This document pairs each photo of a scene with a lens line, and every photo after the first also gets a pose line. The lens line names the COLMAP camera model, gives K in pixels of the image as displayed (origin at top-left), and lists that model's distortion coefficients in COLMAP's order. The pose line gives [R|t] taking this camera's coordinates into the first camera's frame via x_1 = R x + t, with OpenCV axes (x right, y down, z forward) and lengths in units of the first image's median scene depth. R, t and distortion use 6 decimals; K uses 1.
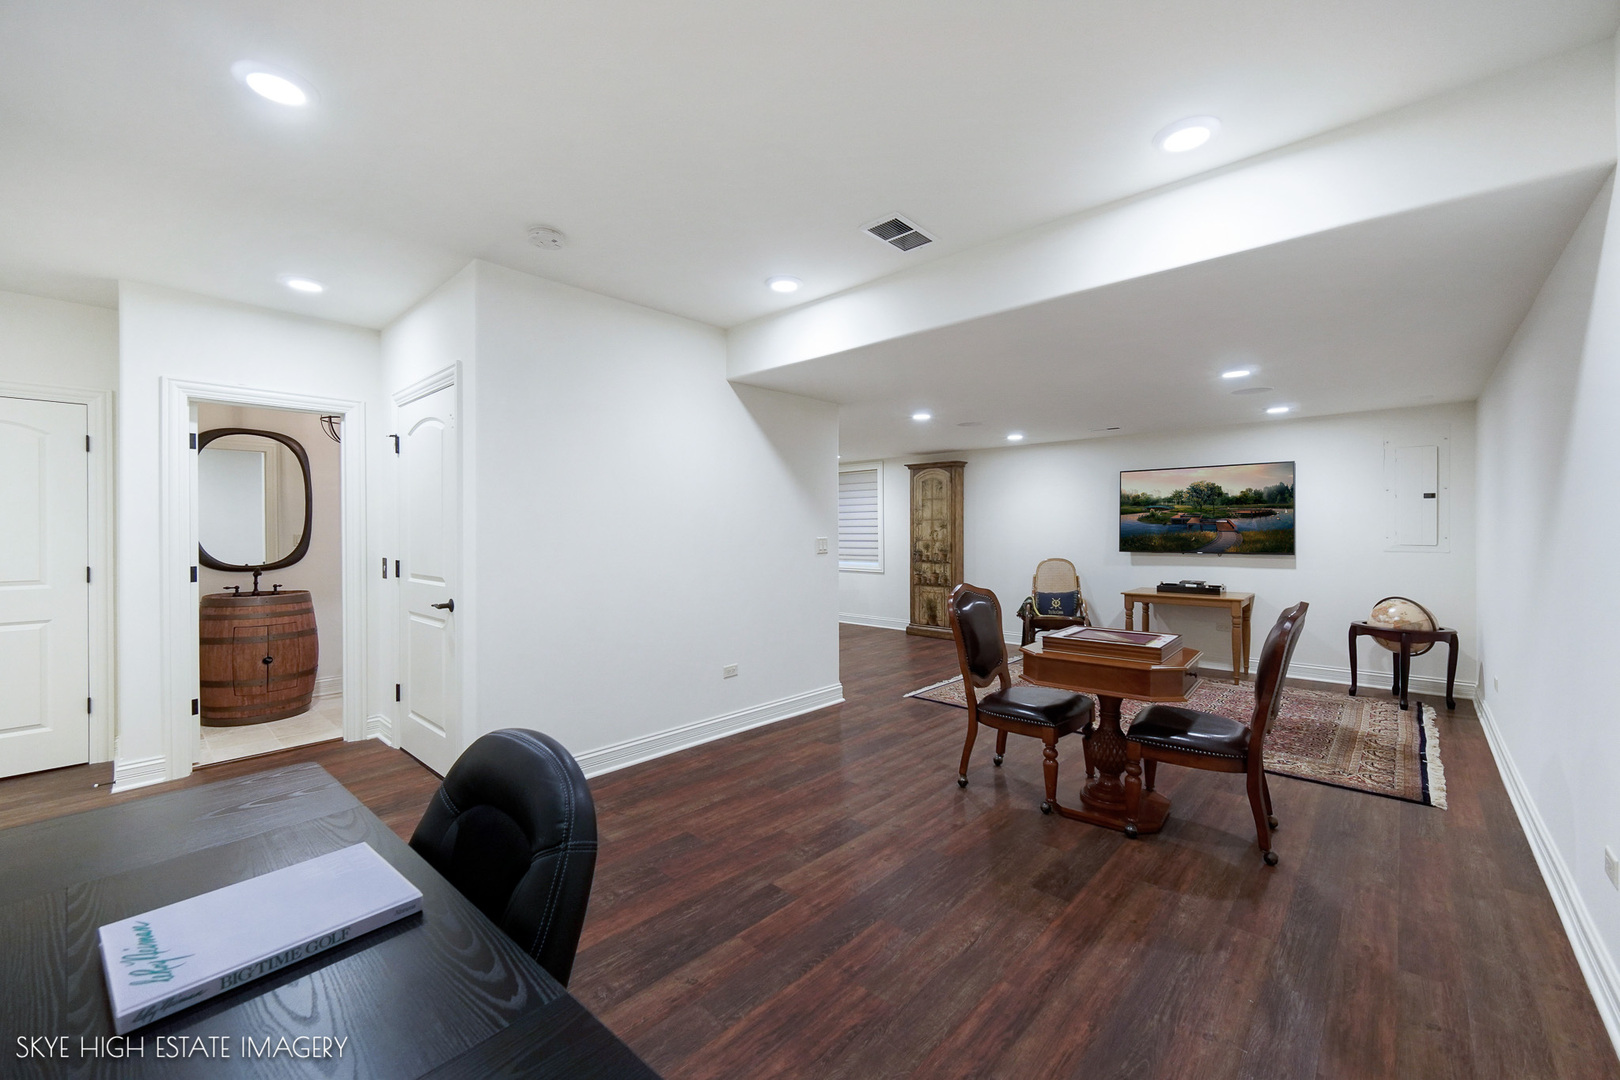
lens RADIAL K [[645.1, 0, 804.7], [0, 645.1, 547.5], [0, 0, 1]] dist [-0.003310, 0.001225]
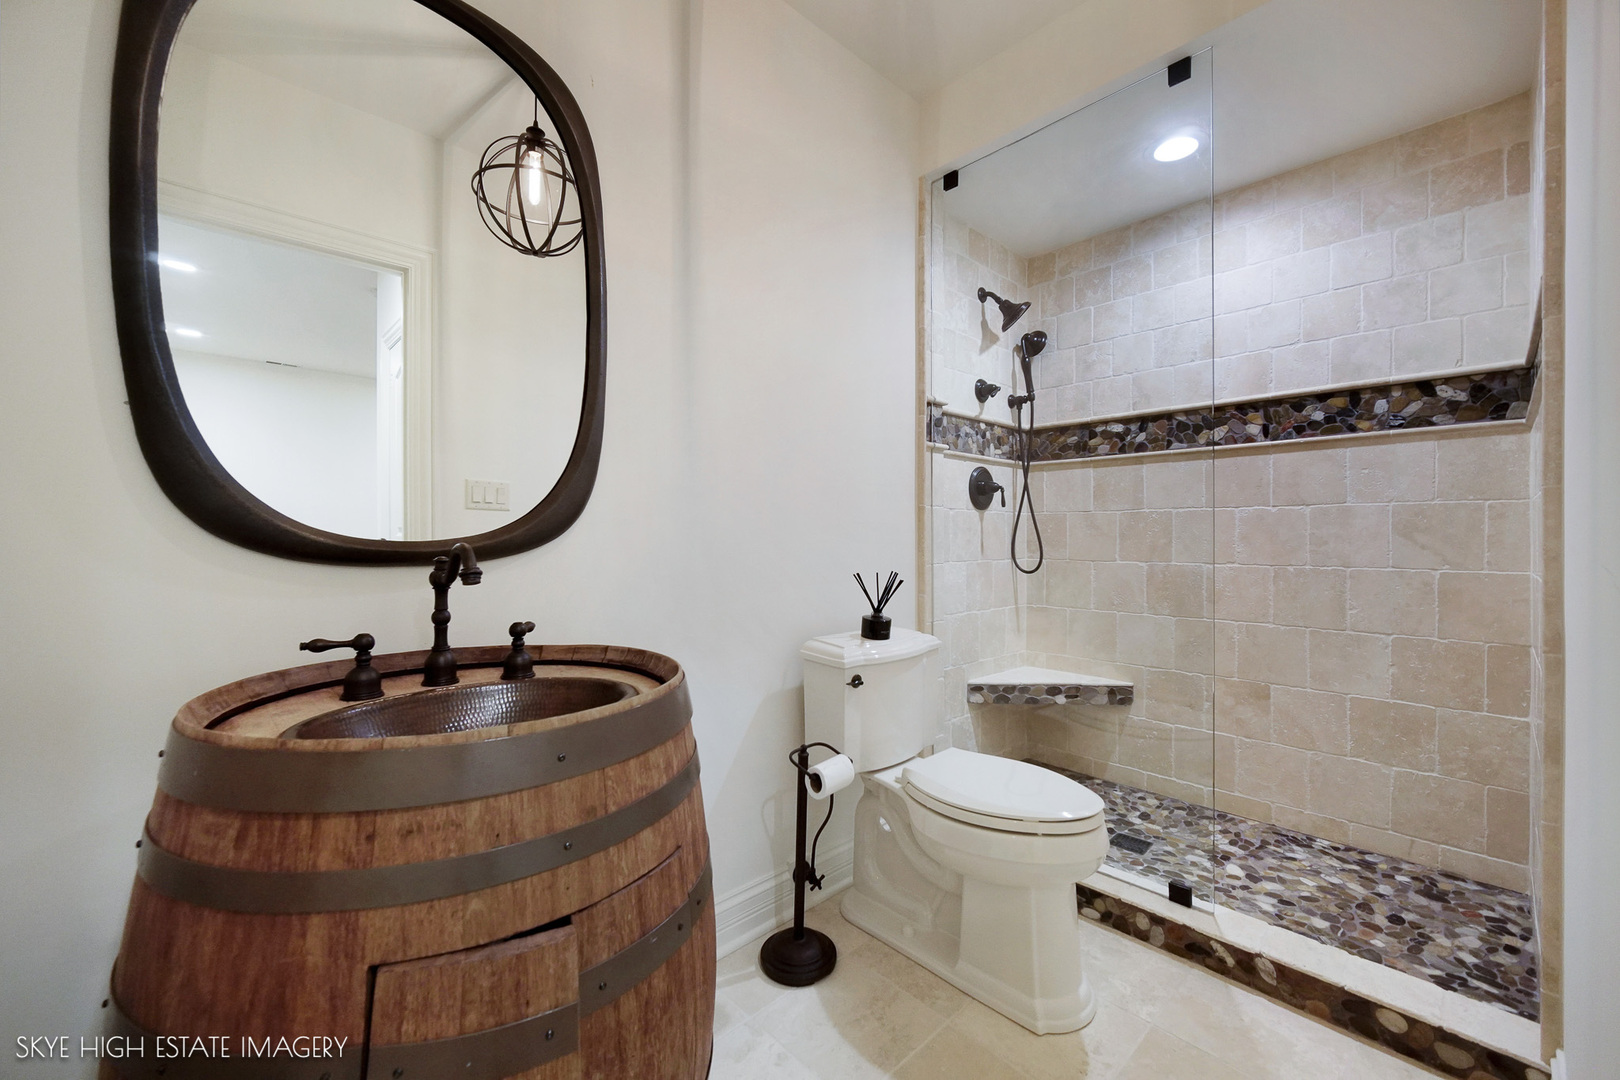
lens RADIAL K [[645.1, 0, 803.9], [0, 645.1, 538.0], [0, 0, 1]] dist [-0.003310, 0.001225]
pose [[0.997239, 0.004806, -0.074099, -0.829561], [-0.006535, 0.999712, -0.023104, 0.038463], [0.073966, 0.023524, 0.996983, 0.918364]]
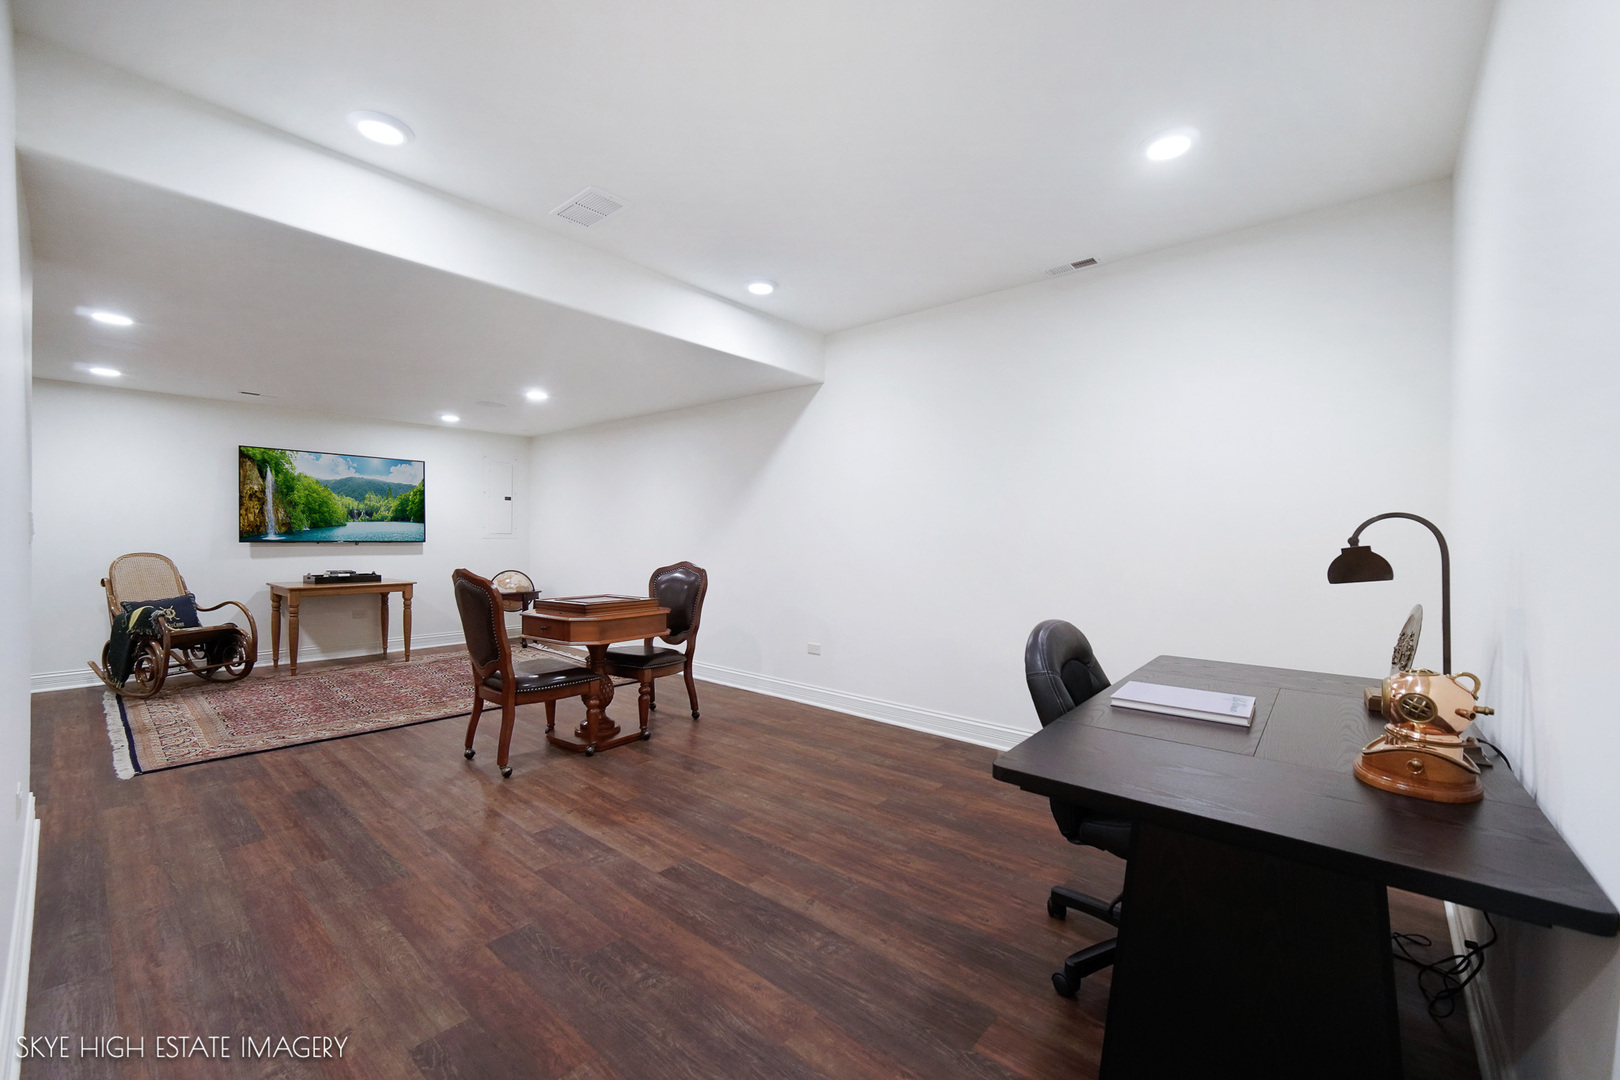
lens RADIAL K [[645.1, 0, 810.3], [0, 645.1, 537.6], [0, 0, 1]] dist [-0.003310, 0.001225]
pose [[-0.031426, -0.001197, 0.999505, -0.597971], [0.015320, 0.999881, 0.001679, 0.016418], [-0.999389, 0.015365, -0.031404, 0.471865]]
